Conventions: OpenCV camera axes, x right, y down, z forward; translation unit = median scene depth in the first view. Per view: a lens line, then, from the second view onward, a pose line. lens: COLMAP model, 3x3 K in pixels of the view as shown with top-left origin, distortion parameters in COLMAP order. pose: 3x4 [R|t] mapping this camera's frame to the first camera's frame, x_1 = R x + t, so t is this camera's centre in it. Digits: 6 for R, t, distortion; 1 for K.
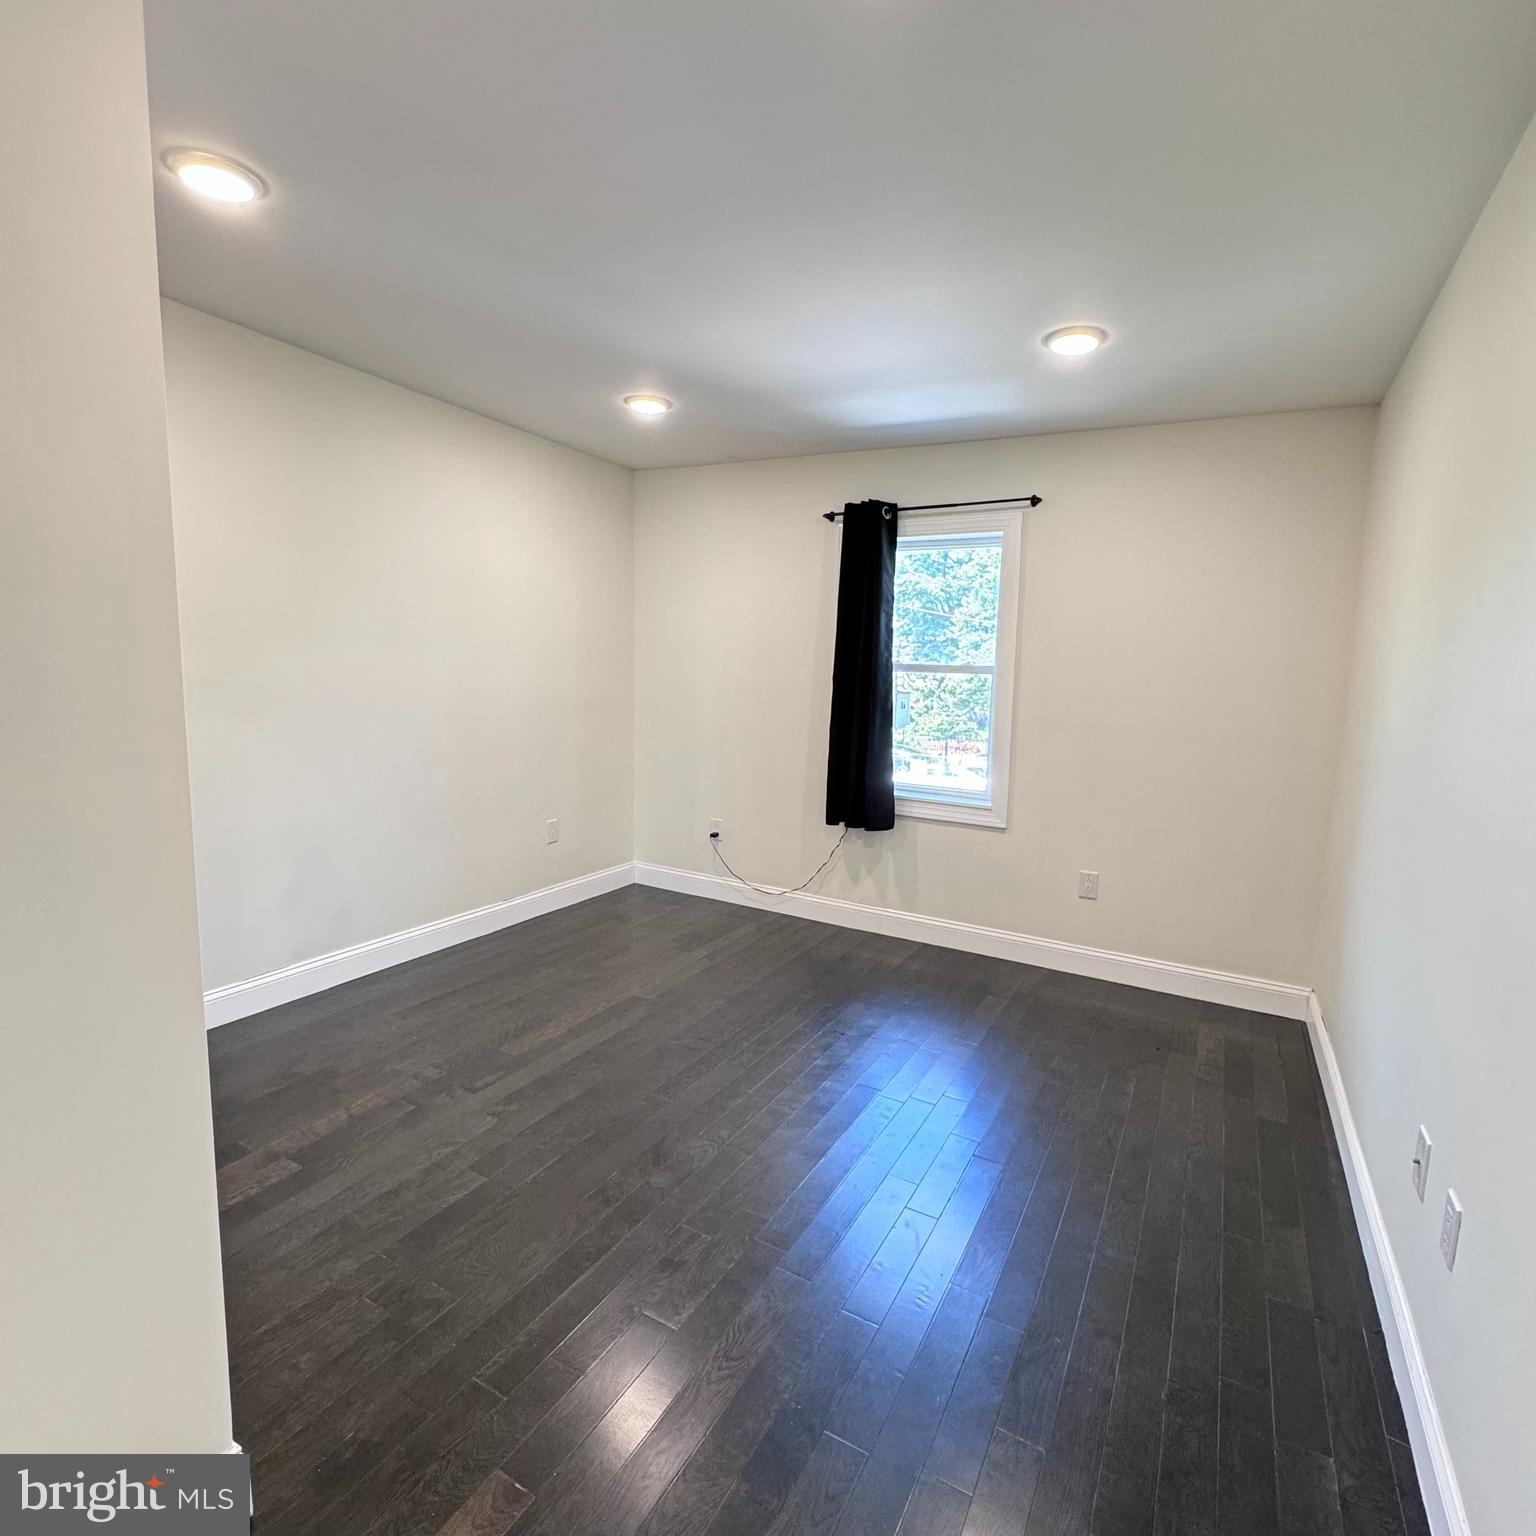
lens RADIAL K [[815.3, 0, 771.7], [0, 815.3, 777.3], [0, 0, 1]] dist [-0.003566, 0.001476]
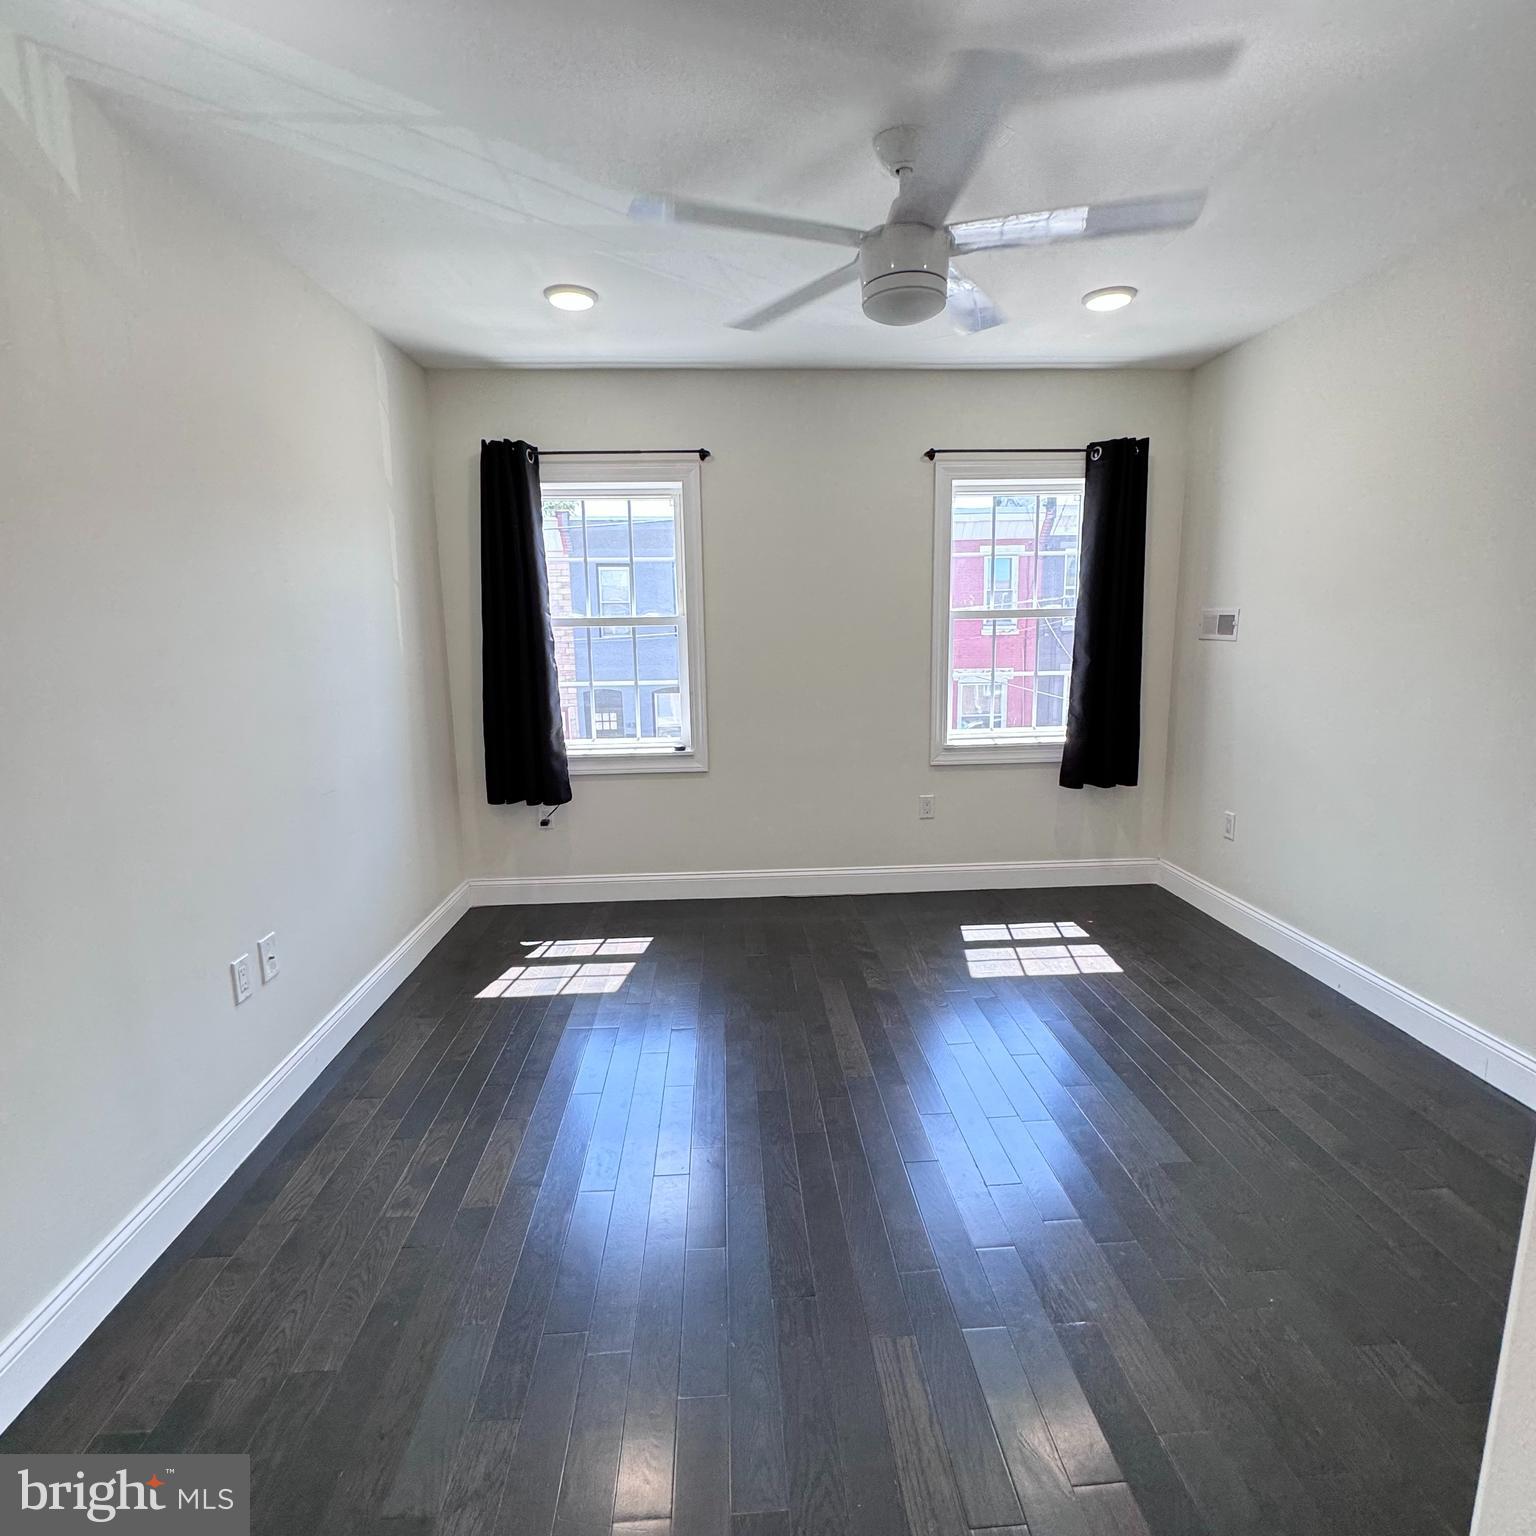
lens RADIAL K [[815.3, 0, 768.3], [0, 815.3, 764.5], [0, 0, 1]] dist [-0.003566, 0.001476]
pose [[0.843381, -0.125289, 0.522505, -0.228829], [0.106294, 0.992120, 0.066325, -0.015790], [-0.526697, -0.000398, 0.850053, 0.108613]]
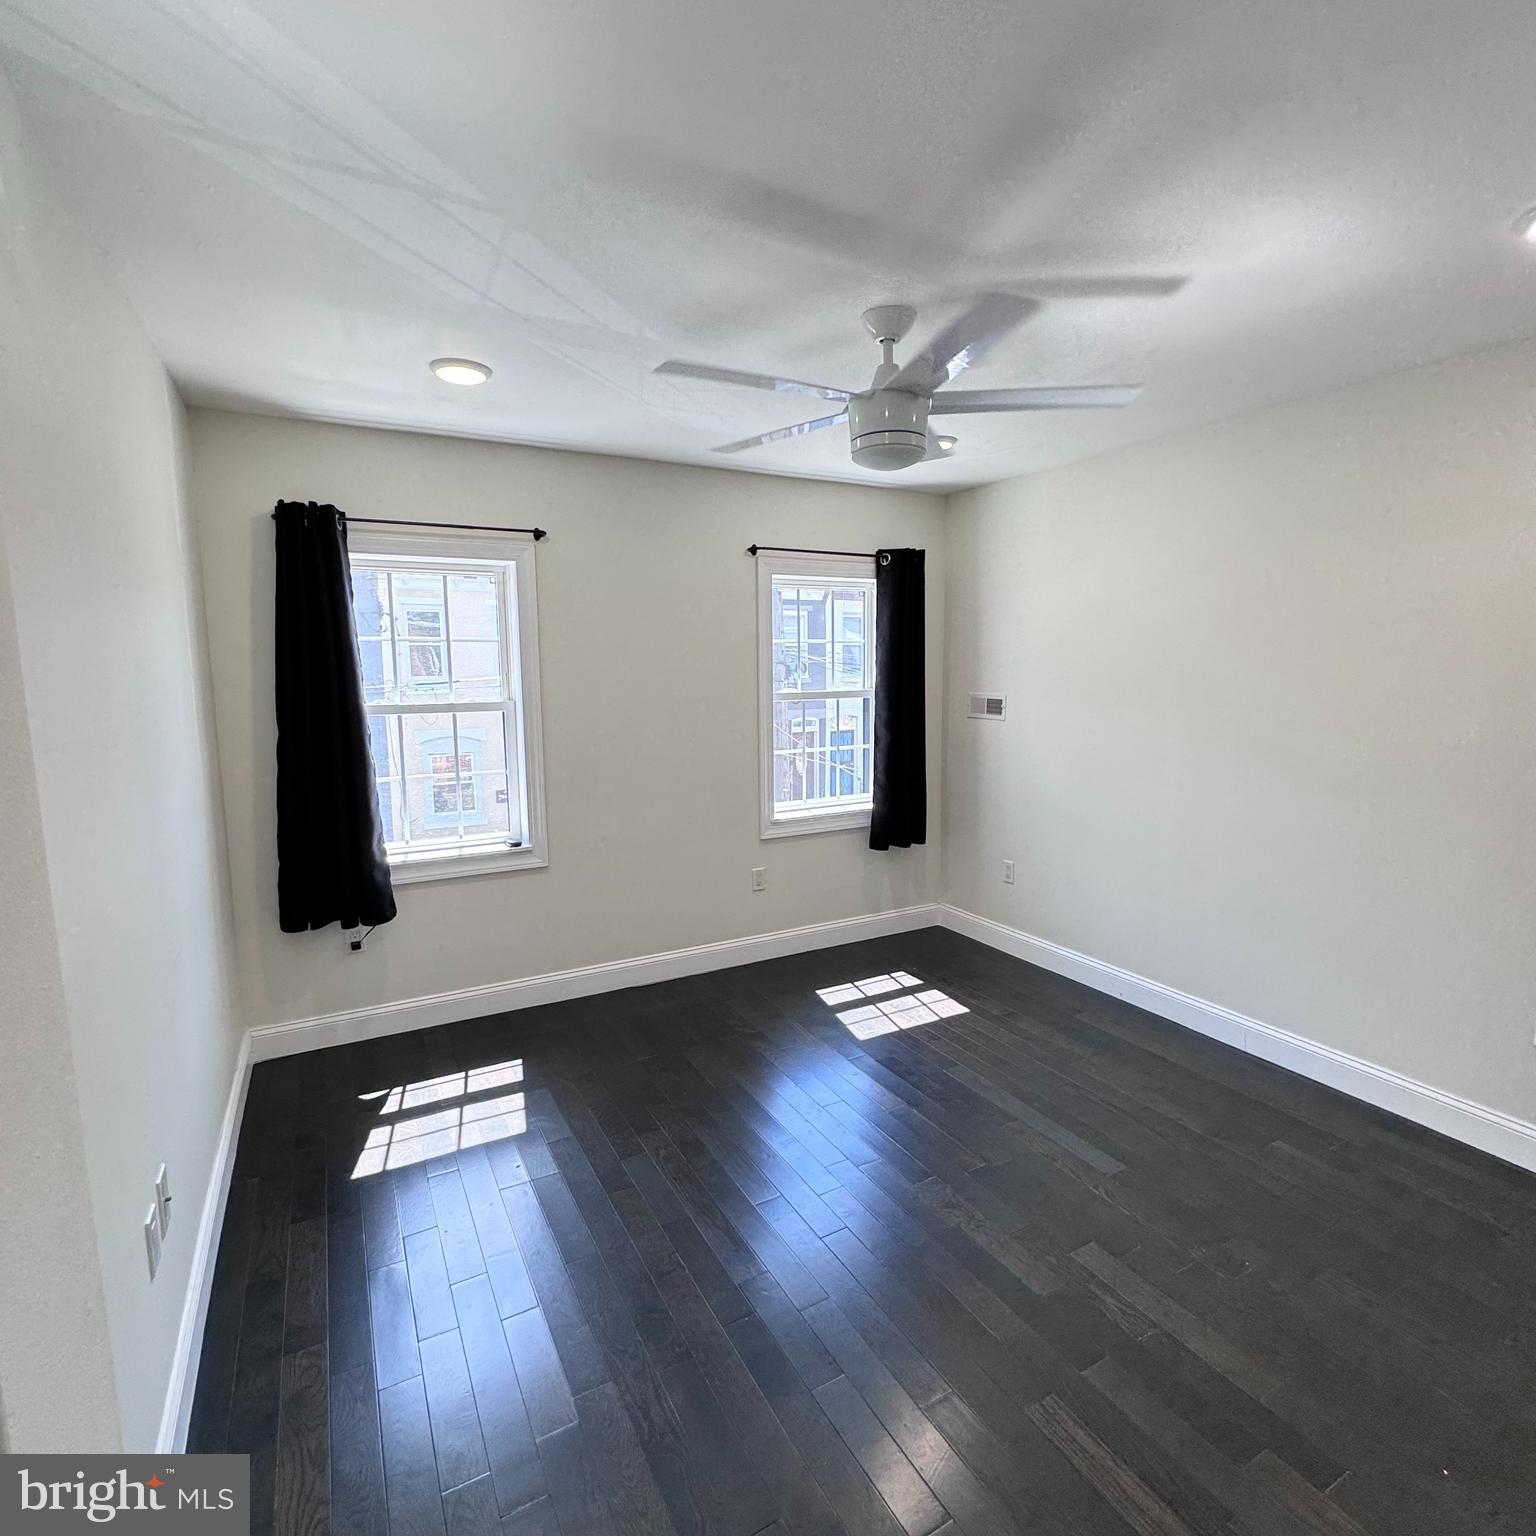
lens RADIAL K [[815.3, 0, 770.4], [0, 815.3, 763.1], [0, 0, 1]] dist [-0.003566, 0.001476]
pose [[0.534458, -0.124138, 0.836029, -0.483308], [0.135398, 0.988955, 0.060288, -0.122703], [-0.834279, 0.080975, 0.545363, 0.344742]]
